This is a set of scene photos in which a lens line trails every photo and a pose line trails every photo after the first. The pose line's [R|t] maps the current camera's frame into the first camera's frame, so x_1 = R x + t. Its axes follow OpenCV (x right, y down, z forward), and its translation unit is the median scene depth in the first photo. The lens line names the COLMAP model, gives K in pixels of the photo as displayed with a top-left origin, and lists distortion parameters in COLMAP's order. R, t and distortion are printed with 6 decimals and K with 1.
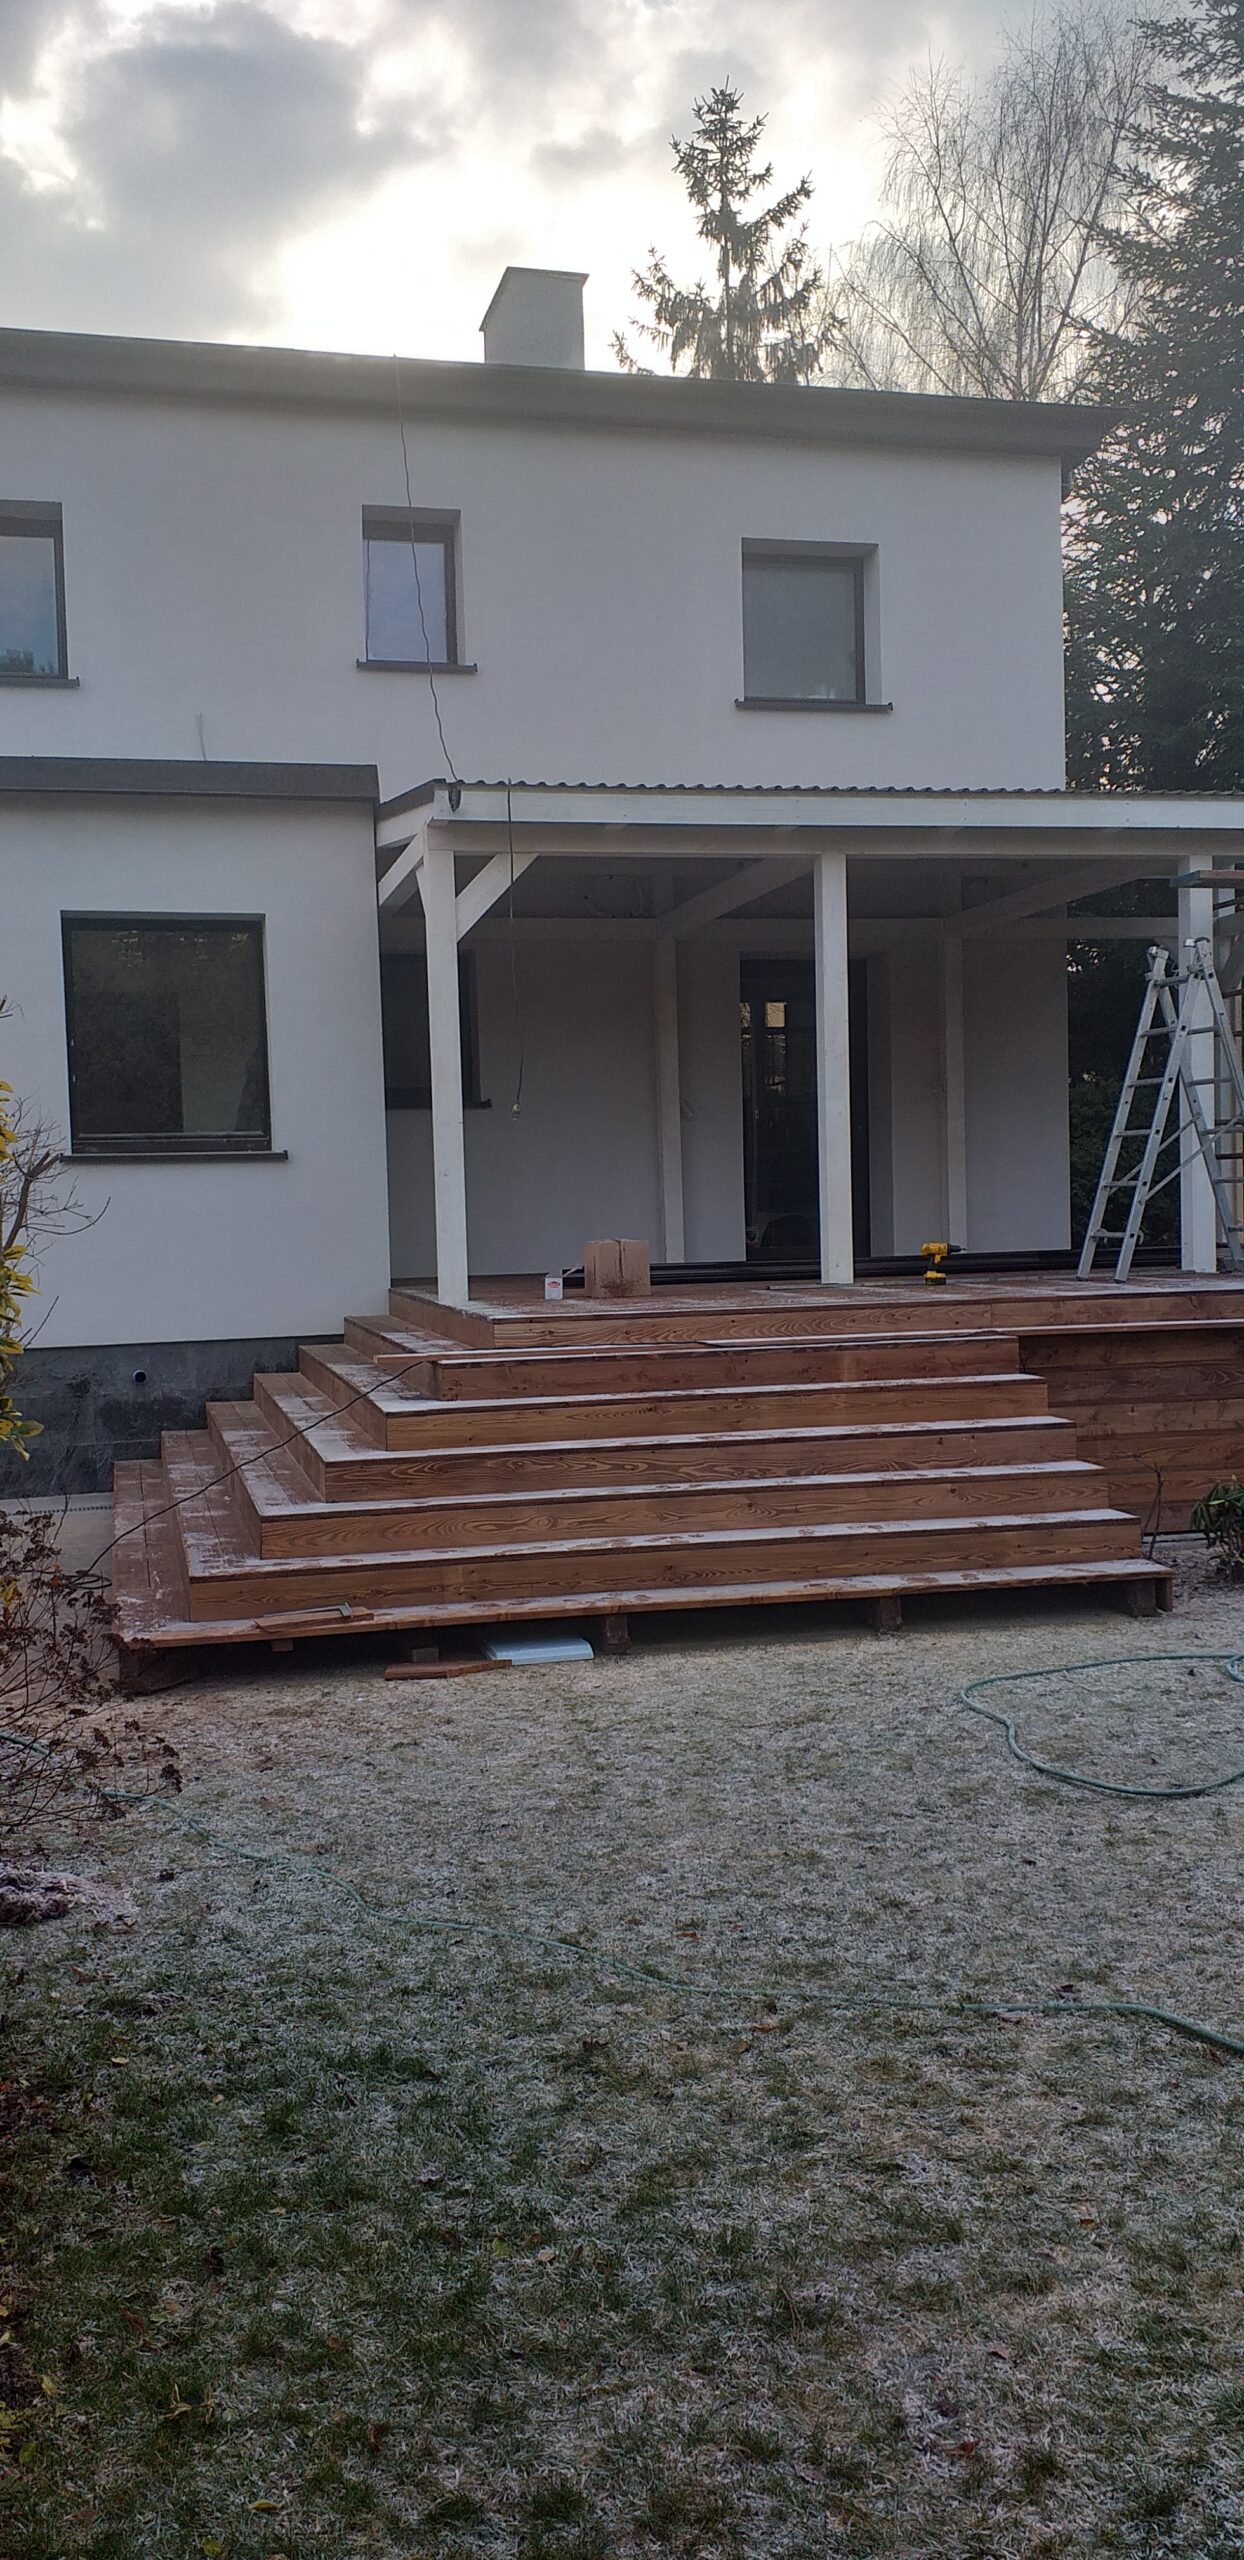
lens RADIAL K [[2057.7, 0, 614.4], [0, 2057.7, 1304.4], [0, 0, 1]] dist [0.150702, -0.328037]
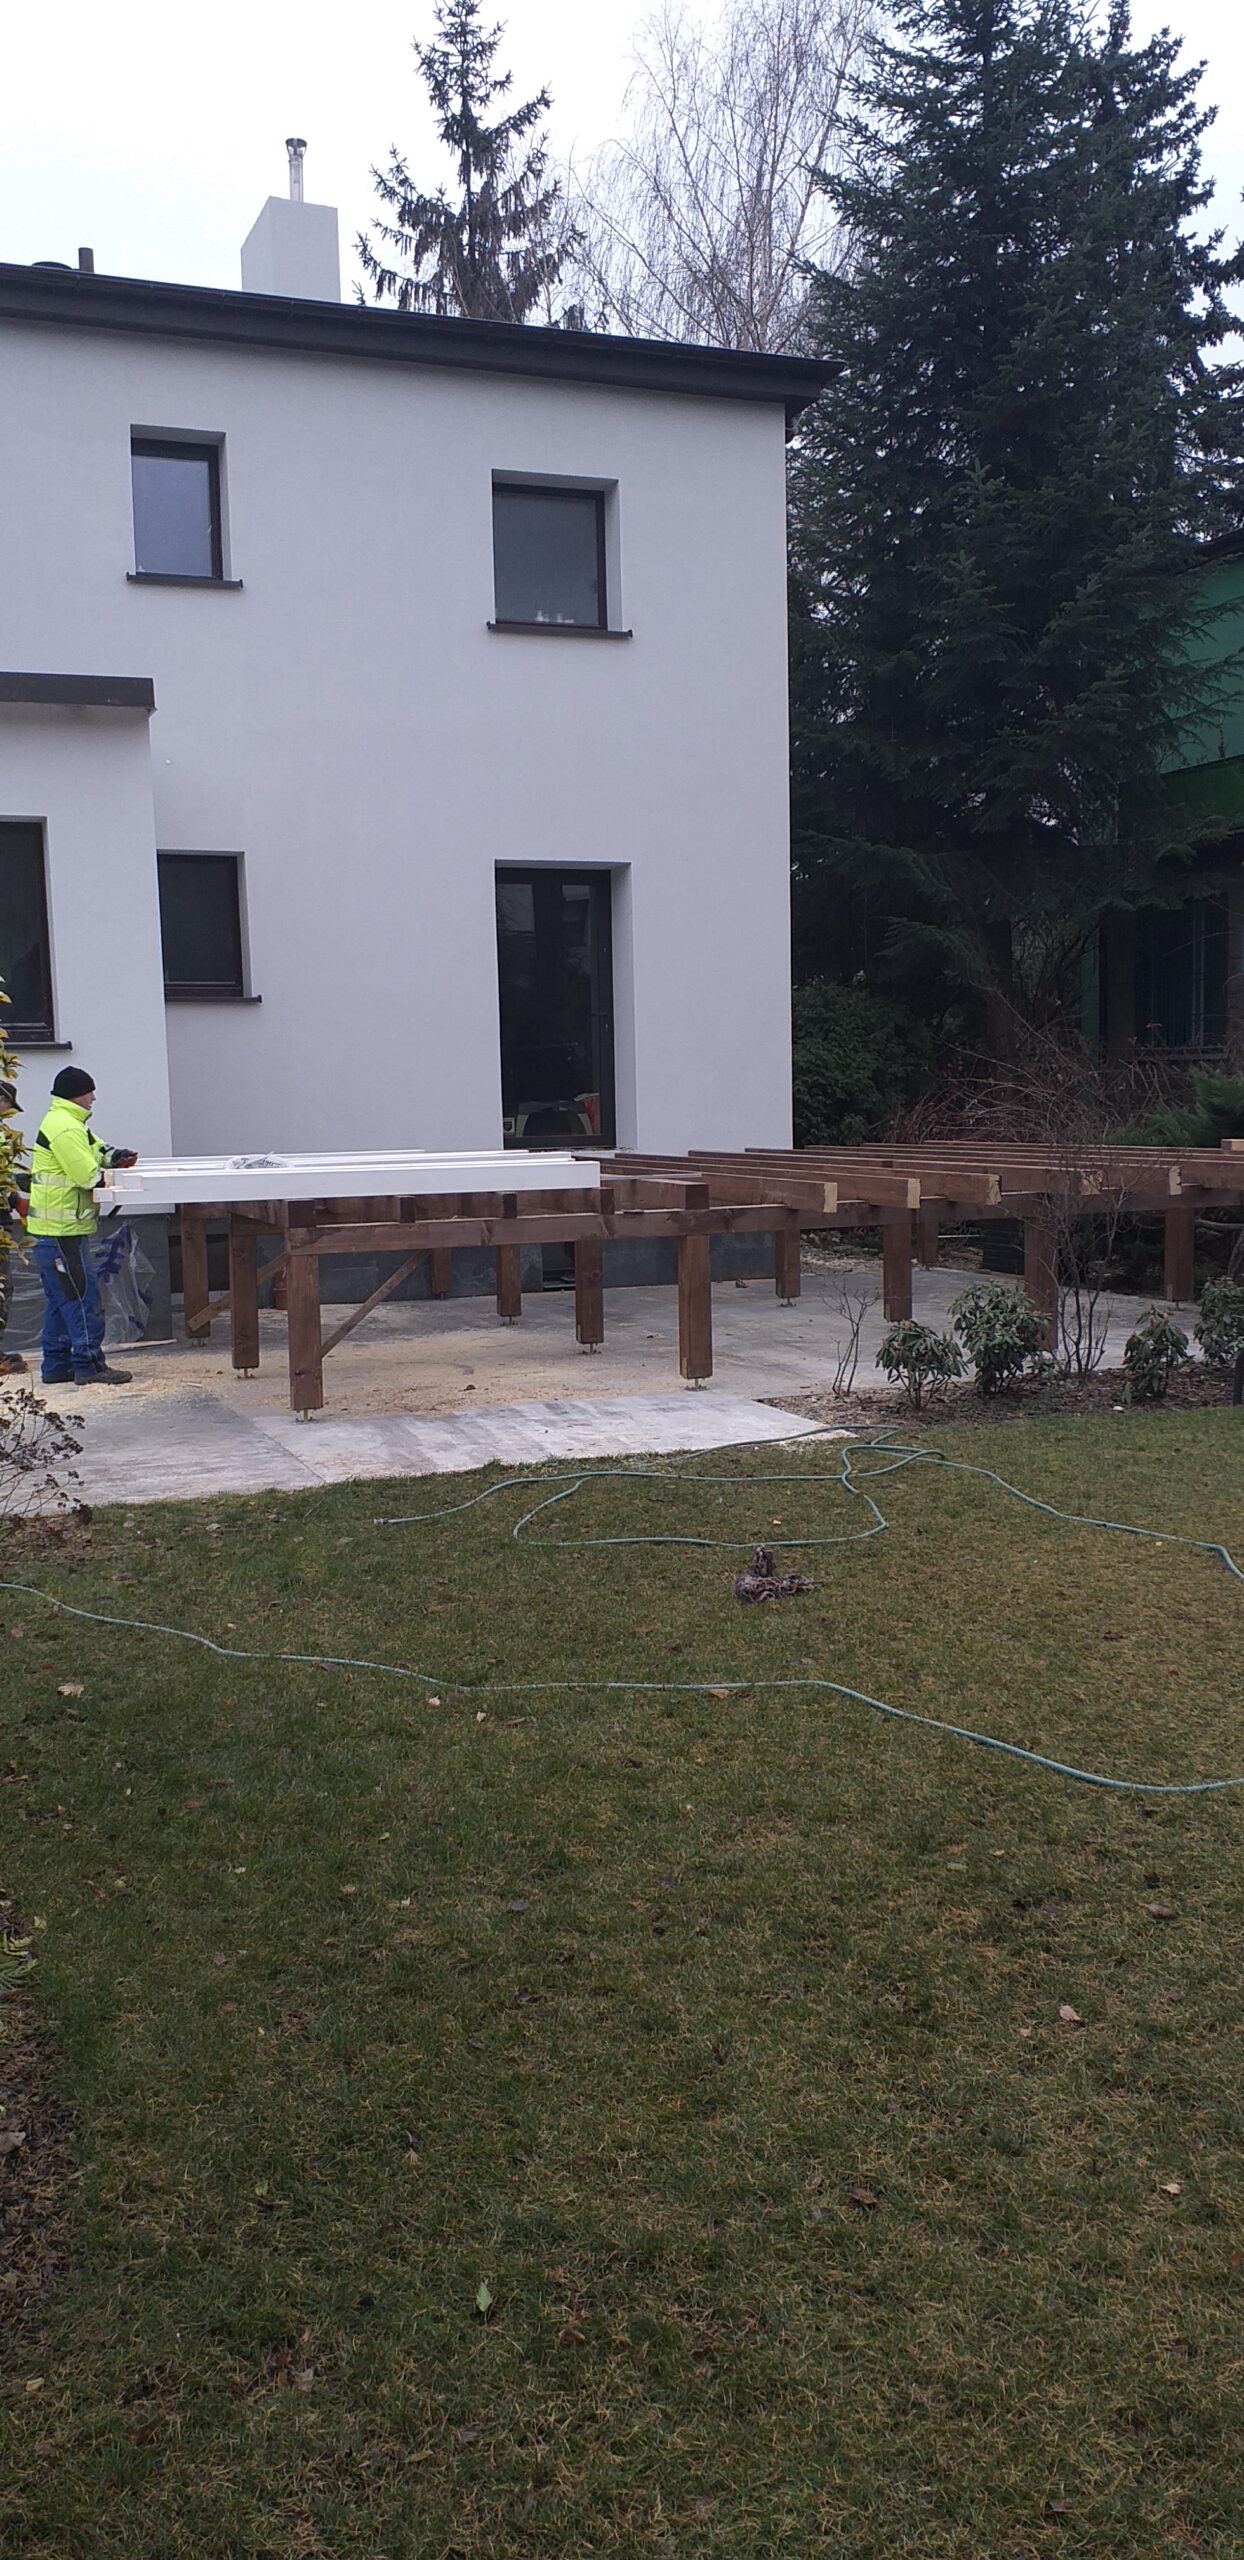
lens RADIAL K [[2031.8, 0, 638.1], [0, 2031.8, 1290.0], [0, 0, 1]] dist [0.149640, -0.273543]
pose [[0.991144, -0.010672, 0.132361, -0.011253], [0.004630, 0.998936, 0.045876, 0.006349], [-0.132710, -0.044857, 0.990139, -0.105782]]
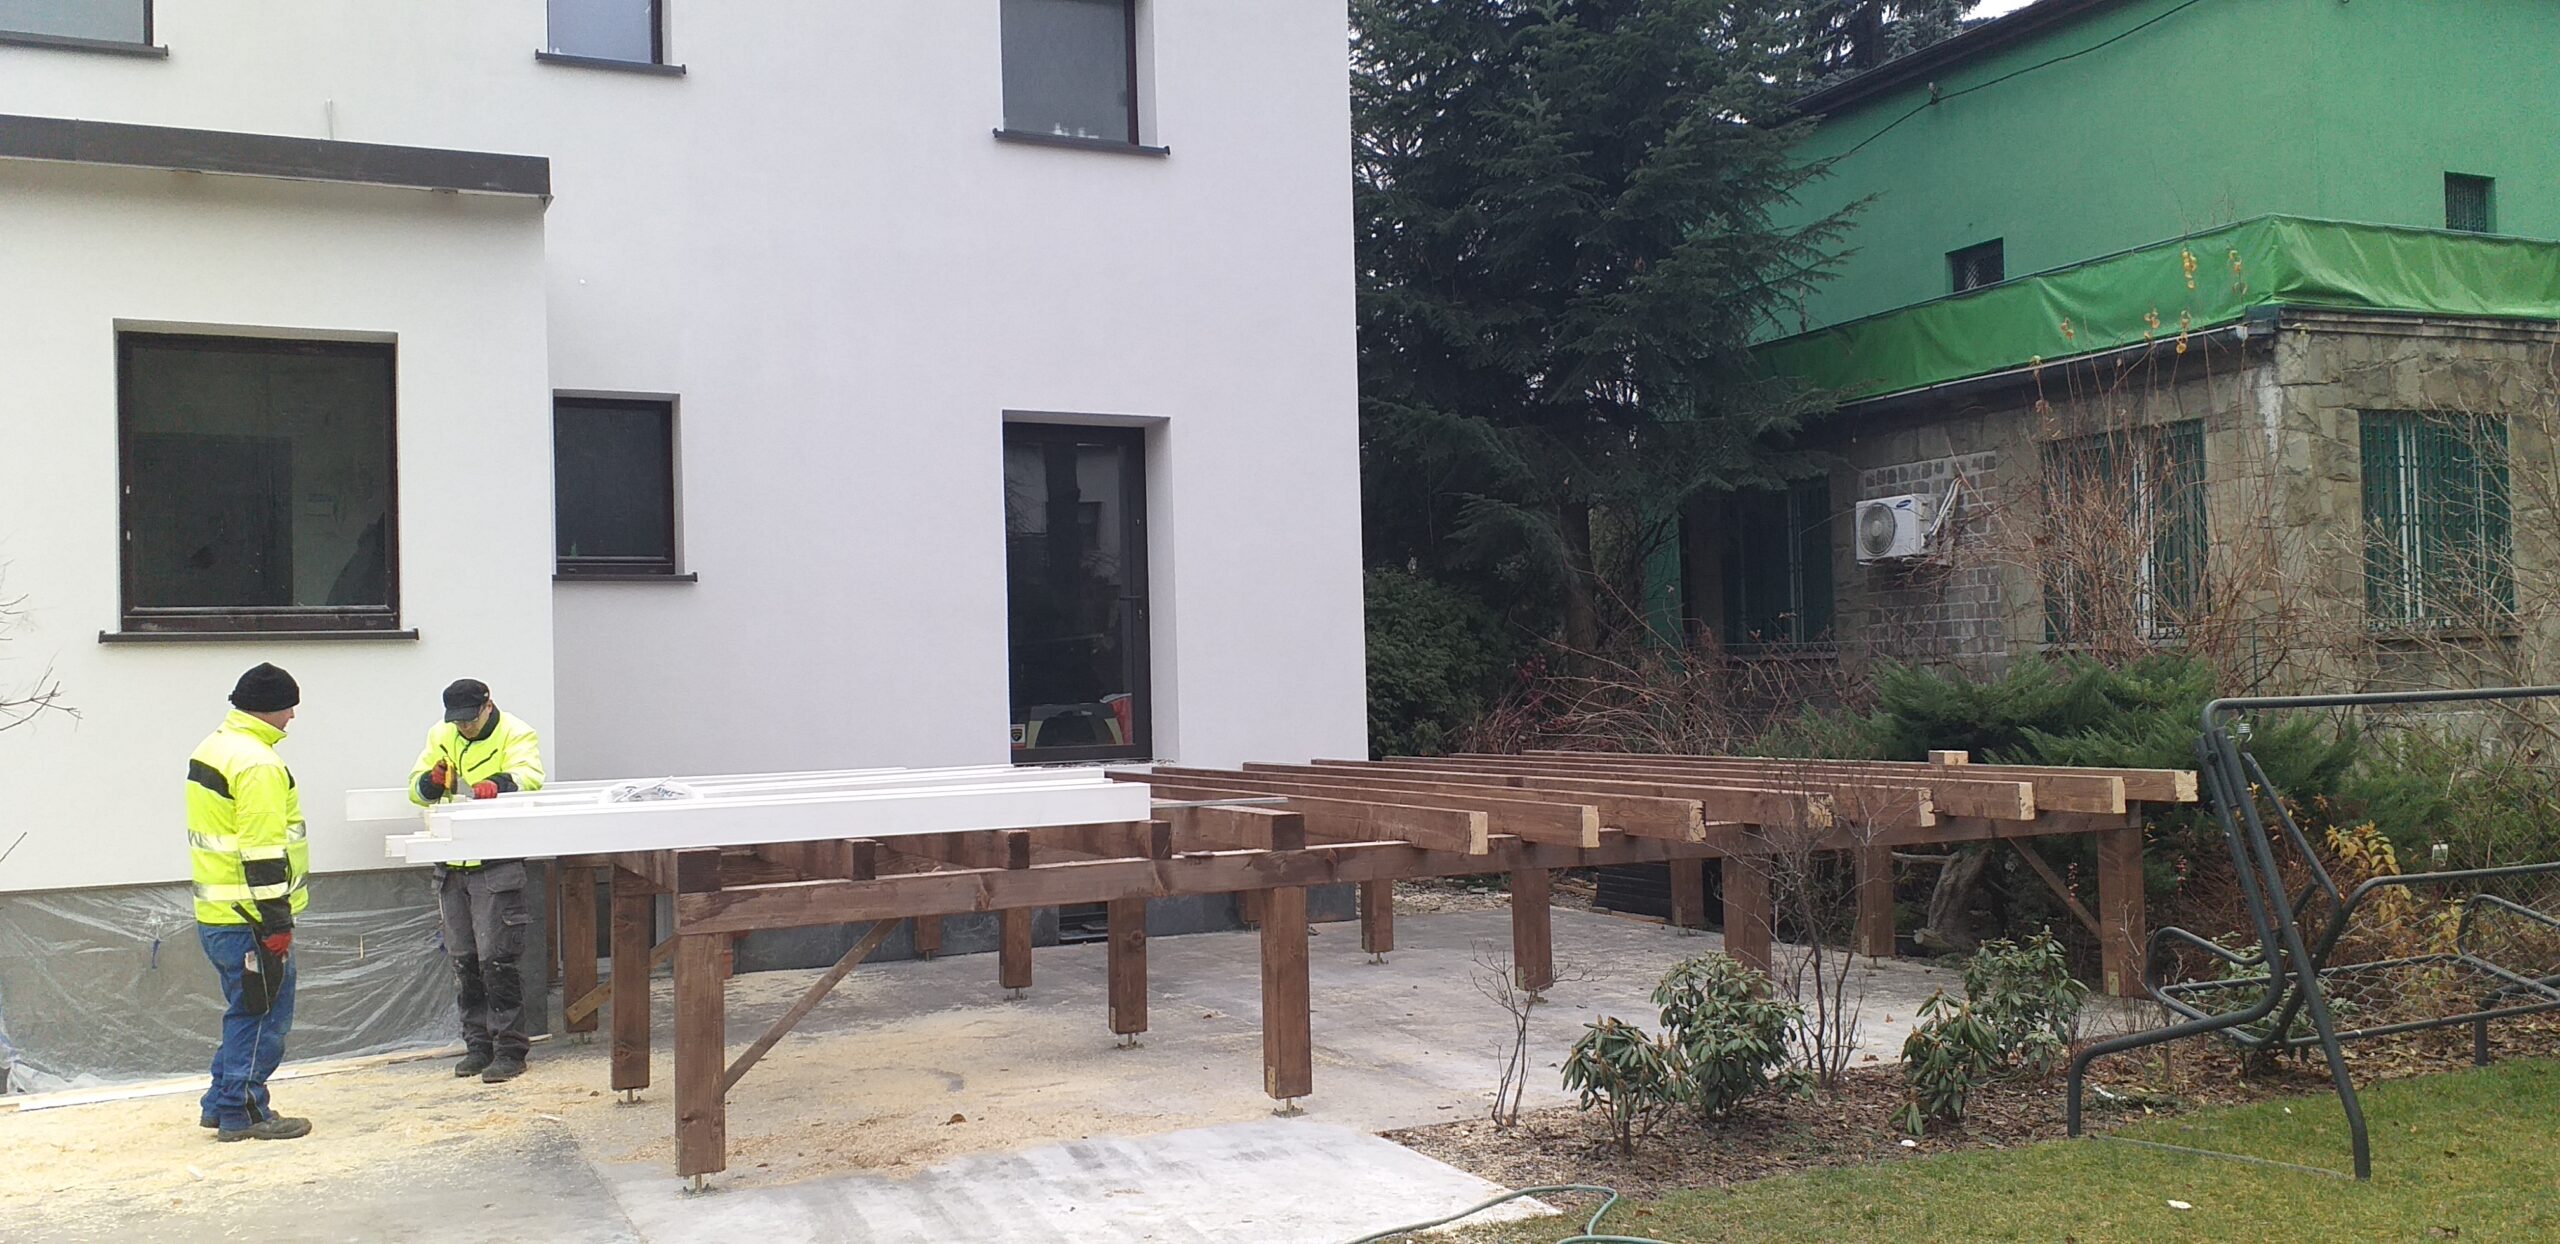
lens RADIAL K [[2031.8, 0, 1317.3], [0, 2031.8, 641.0], [0, 0, 1]] dist [0.149640, -0.273543]
pose [[0.976617, 0.005551, 0.214913, 0.007375], [0.011813, 0.996771, -0.079426, -0.003252], [-0.214660, 0.080108, 0.973398, 0.175870]]
